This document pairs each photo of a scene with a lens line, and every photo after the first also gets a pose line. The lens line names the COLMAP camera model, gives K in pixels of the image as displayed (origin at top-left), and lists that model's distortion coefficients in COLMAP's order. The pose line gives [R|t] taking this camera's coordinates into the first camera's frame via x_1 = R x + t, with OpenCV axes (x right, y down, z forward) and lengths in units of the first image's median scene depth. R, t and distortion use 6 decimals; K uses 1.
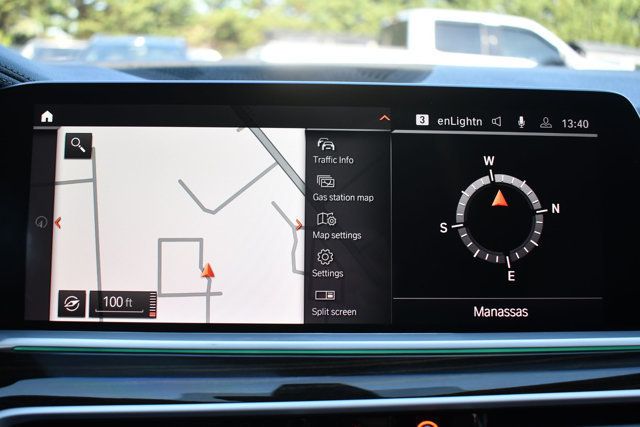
lens RADIAL K [[652.2, 0, 318.5], [0, 652.2, 212.9], [0, 0, 1]] dist [-0.062769, 0.000000]
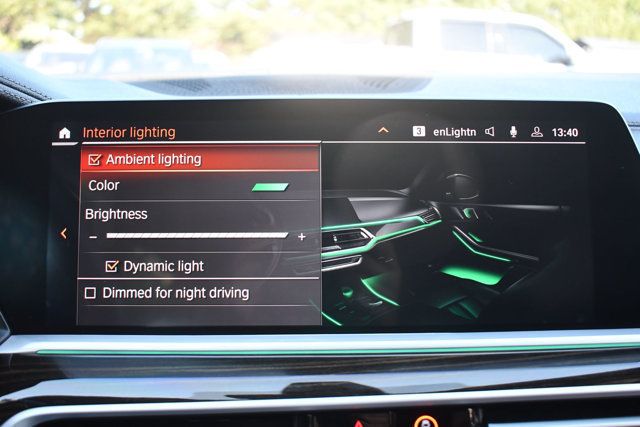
lens RADIAL K [[652.2, 0, 318.1], [0, 652.2, 215.6], [0, 0, 1]] dist [-0.062769, 0.000000]
pose [[0.999834, -0.012929, -0.012816, 0.007611], [0.012978, 0.999909, 0.003756, -0.012052], [0.012766, -0.003922, 0.999911, -0.056700]]
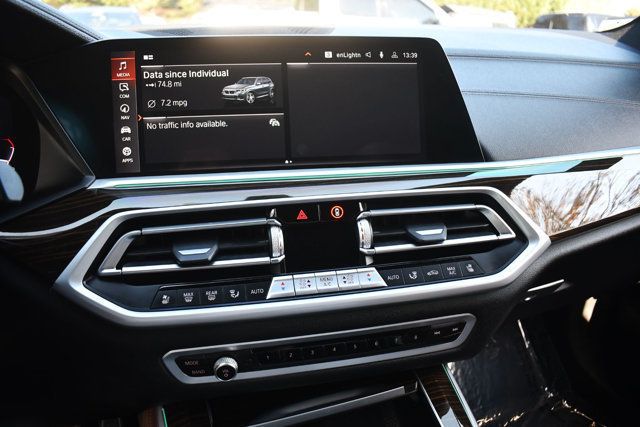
lens RADIAL K [[513.6, 0, 324.7], [0, 513.6, 211.5], [0, 0, 1]] dist [-0.094713, 0.031913]
pose [[0.989705, -0.059904, 0.129979, -0.063681], [0.043013, 0.990702, 0.129073, 0.108467], [-0.136503, -0.122154, 0.983080, -0.462806]]
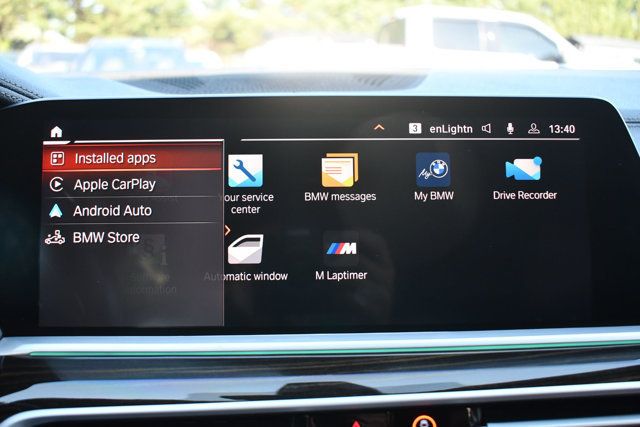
lens RADIAL K [[652.2, 0, 318.4], [0, 652.2, 215.1], [0, 0, 1]] dist [-0.062769, 0.000000]
pose [[0.999828, -0.018403, -0.002445, 0.004030], [0.018414, 0.999819, 0.004781, -0.011299], [0.002356, -0.004825, 0.999986, -0.045991]]
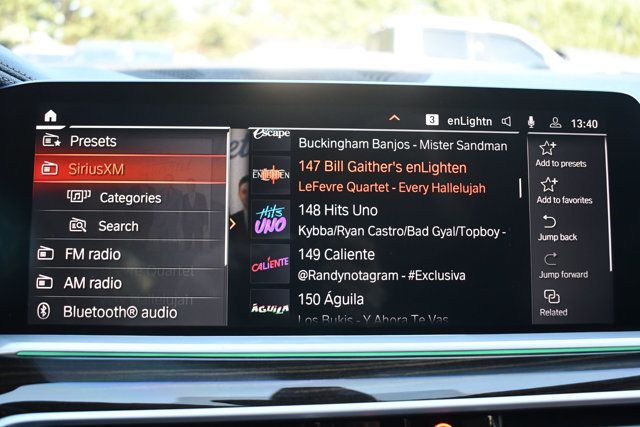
lens RADIAL K [[652.2, 0, 319.9], [0, 652.2, 213.9], [0, 0, 1]] dist [-0.062769, 0.000000]
pose [[0.999758, -0.002484, 0.021855, -0.033074], [0.002651, 0.999967, -0.007616, 0.007652], [-0.021836, 0.007672, 0.999732, 0.013424]]
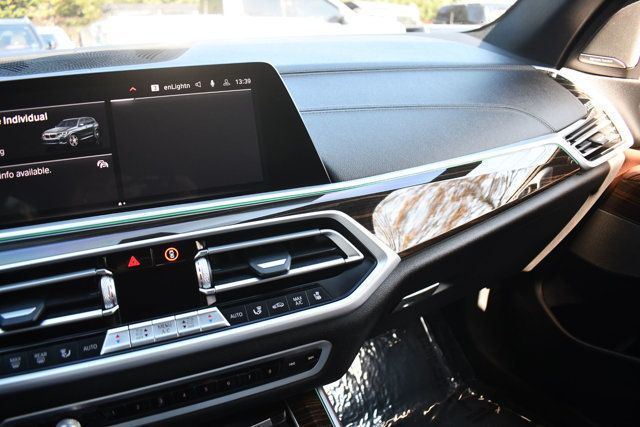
lens RADIAL K [[513.6, 0, 324.6], [0, 513.6, 214.6], [0, 0, 1]] dist [-0.094713, 0.031913]
pose [[0.951625, -0.152292, 0.266863, 0.176826], [0.115623, 0.982176, 0.148193, 0.043296], [-0.284676, -0.110169, 0.952272, -0.465199]]
